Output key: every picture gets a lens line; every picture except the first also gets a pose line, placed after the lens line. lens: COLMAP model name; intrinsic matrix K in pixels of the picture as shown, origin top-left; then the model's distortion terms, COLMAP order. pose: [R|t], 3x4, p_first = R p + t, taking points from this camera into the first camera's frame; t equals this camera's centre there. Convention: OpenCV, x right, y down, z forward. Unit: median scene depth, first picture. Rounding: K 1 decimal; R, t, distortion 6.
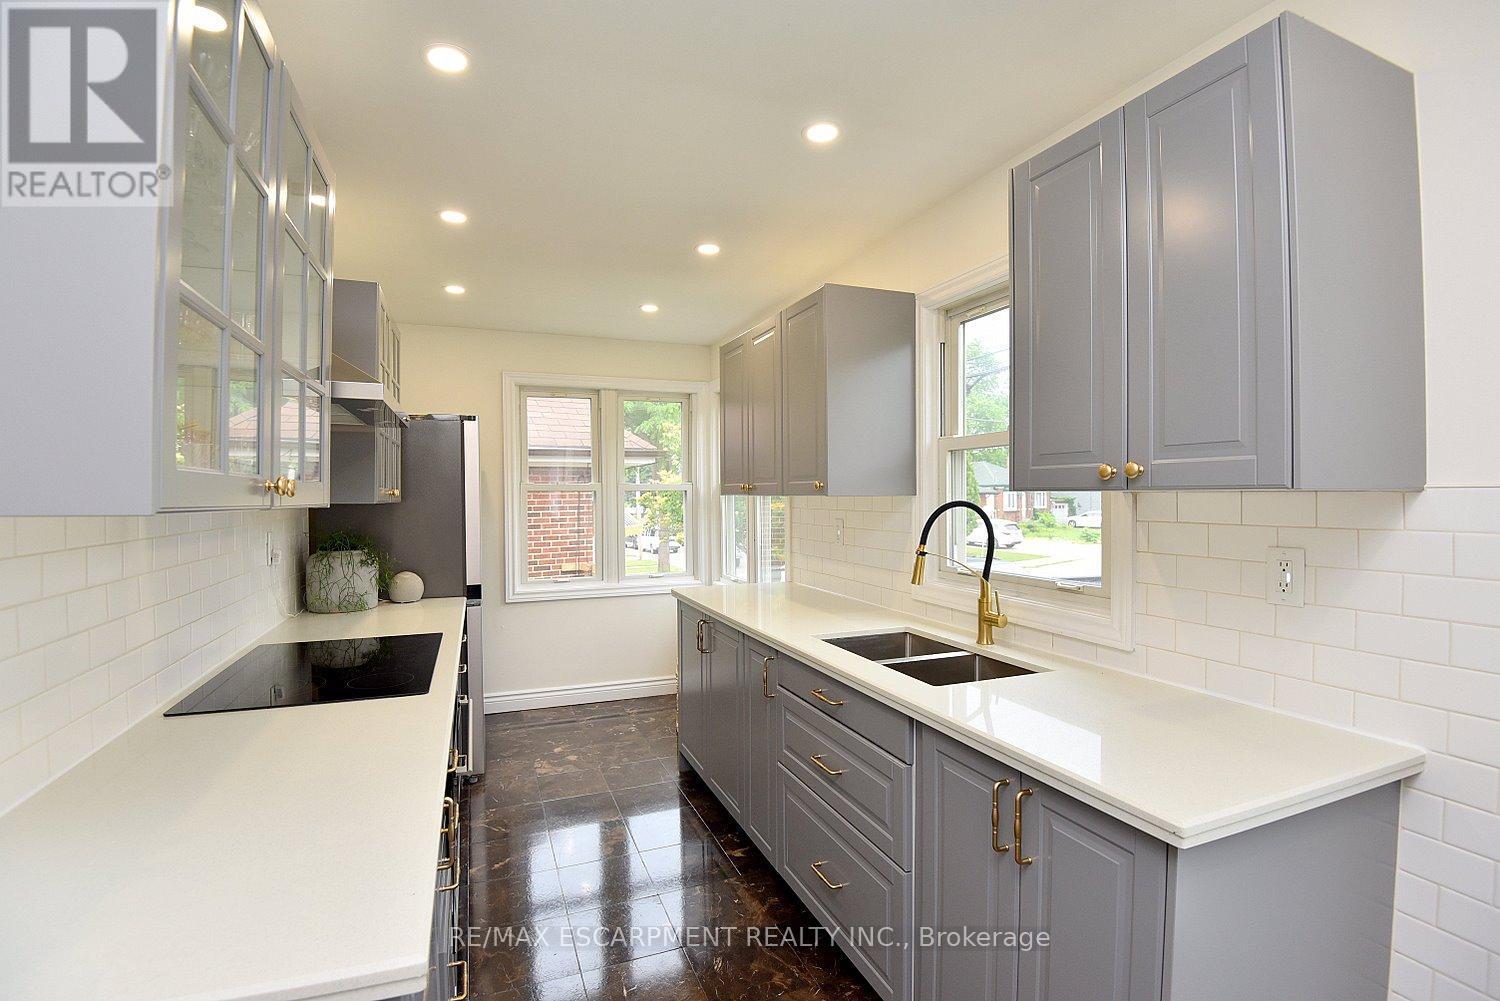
lens RADIAL K [[717.5, 0, 748.3], [0, 717.5, 490.1], [0, 0, 1]] dist [-0.004256, -0.000962]
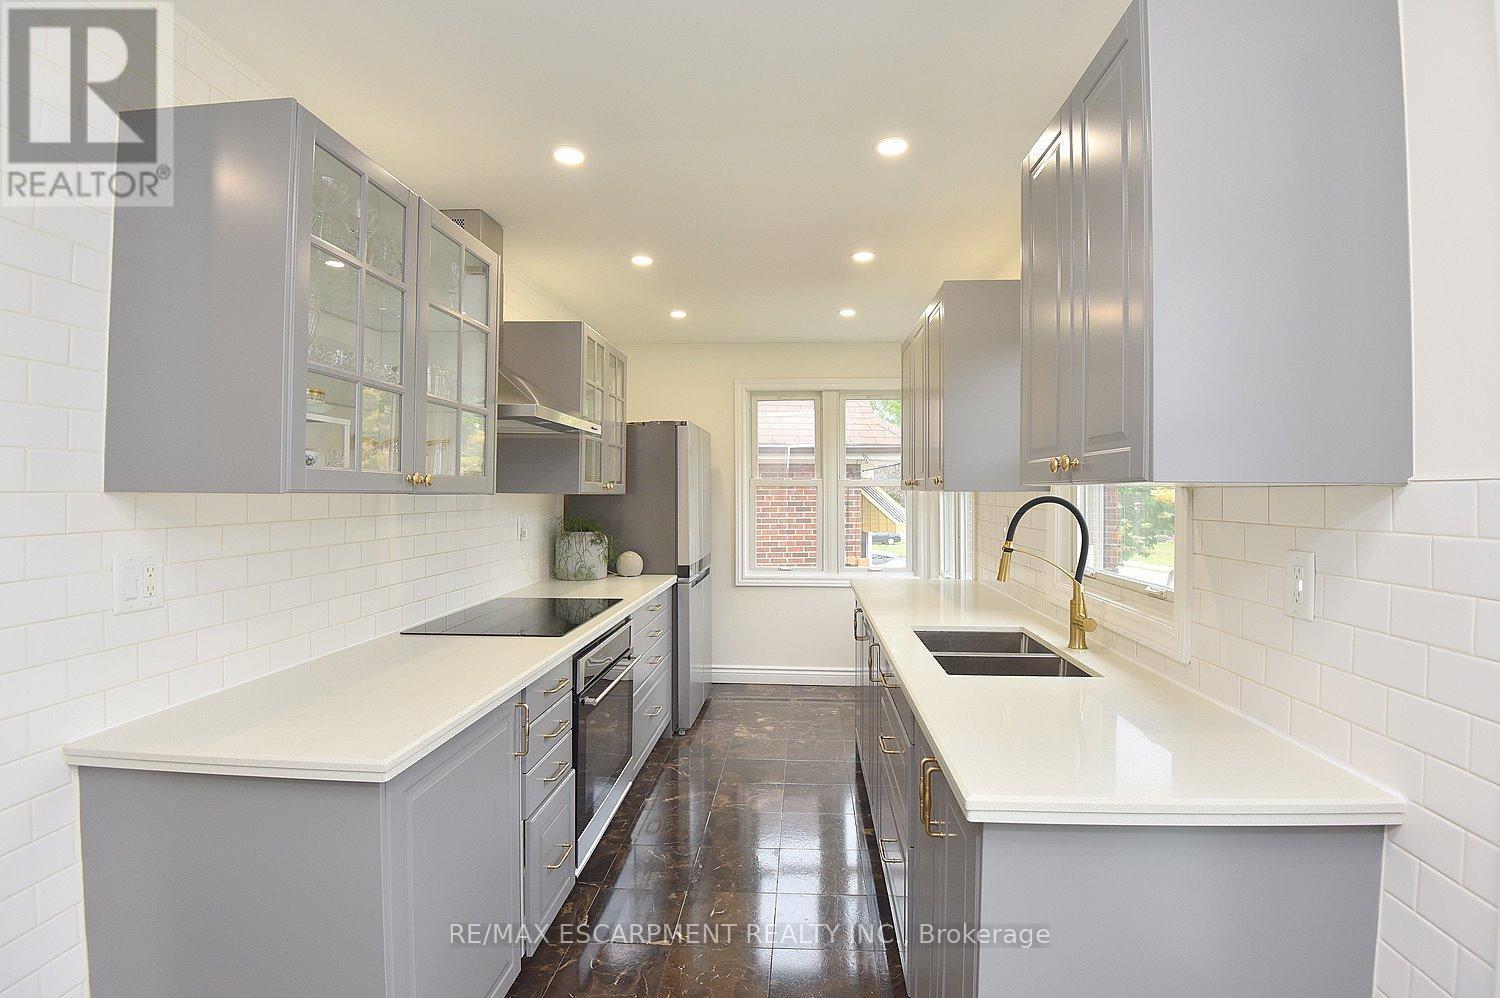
lens RADIAL K [[735.1, 0, 753.7], [0, 735.1, 478.9], [0, 0, 1]] dist [0.001338, -0.000031]
pose [[0.903041, 0.000047, -0.429555, 0.226995], [-0.004830, 0.999938, -0.010044, 0.002278], [0.429528, 0.011145, 0.902985, -0.035330]]
